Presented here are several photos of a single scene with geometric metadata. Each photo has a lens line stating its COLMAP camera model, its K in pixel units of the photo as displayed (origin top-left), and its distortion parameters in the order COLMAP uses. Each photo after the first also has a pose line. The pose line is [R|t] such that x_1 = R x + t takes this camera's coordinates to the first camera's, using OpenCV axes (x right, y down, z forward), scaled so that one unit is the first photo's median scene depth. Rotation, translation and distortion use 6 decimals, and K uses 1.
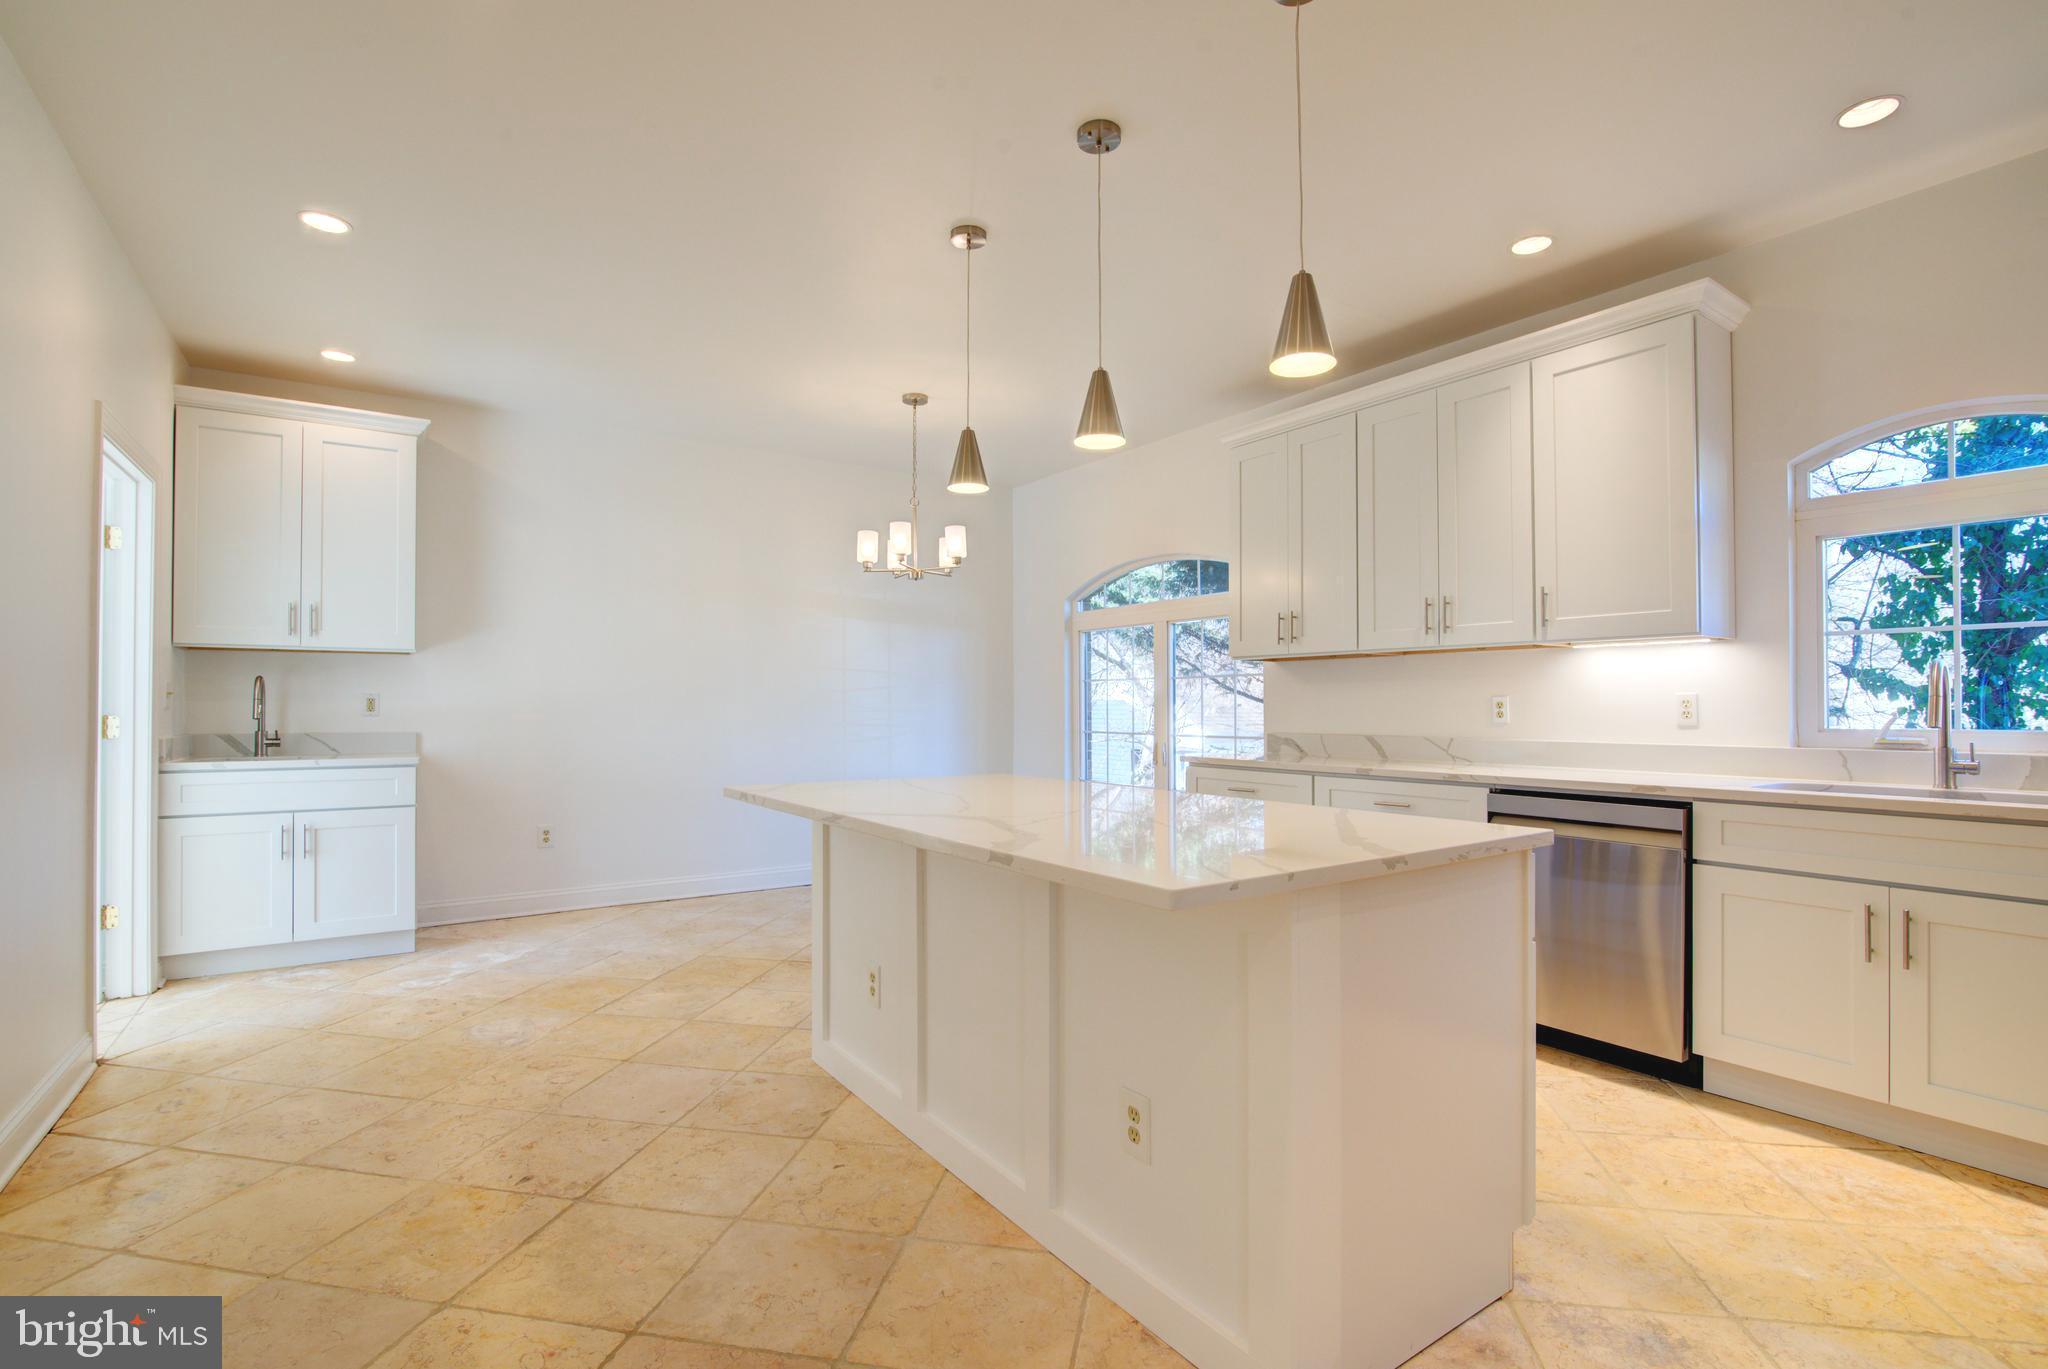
lens RADIAL K [[932.6, 0, 1016.0], [0, 932.6, 690.5], [0, 0, 1]] dist [-0.021920, 0.001714]
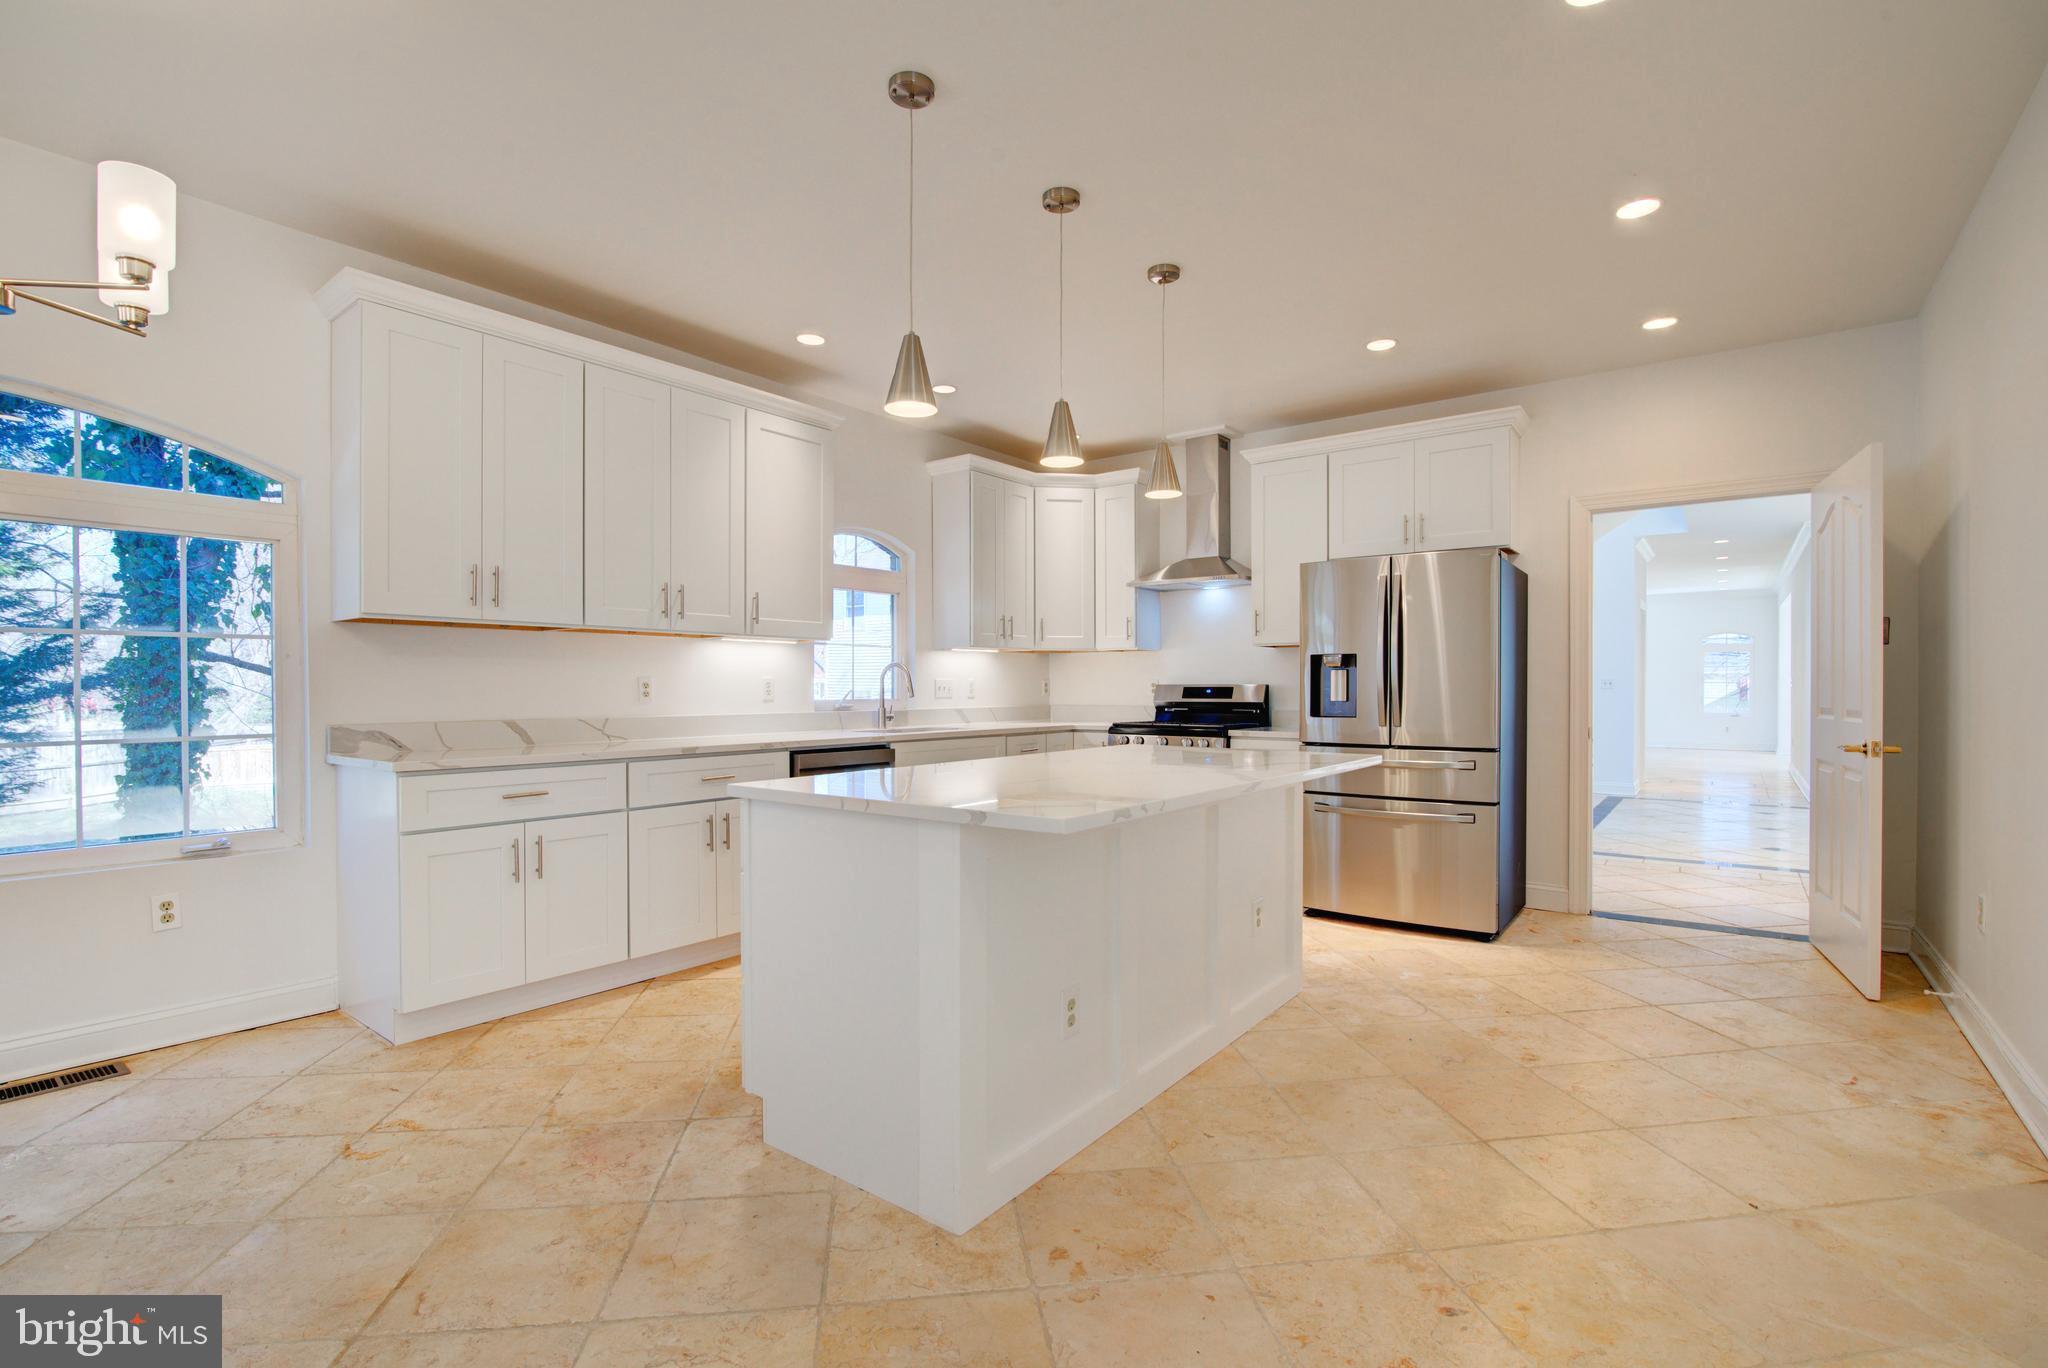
lens RADIAL K [[932.6, 0, 1021.6], [0, 932.6, 690.0], [0, 0, 1]] dist [-0.021920, 0.001714]
pose [[-0.313027, -0.002851, 0.949740, -1.071206], [-0.015579, 0.999876, -0.002133, 0.026970], [-0.949616, -0.015463, -0.313033, 1.488546]]
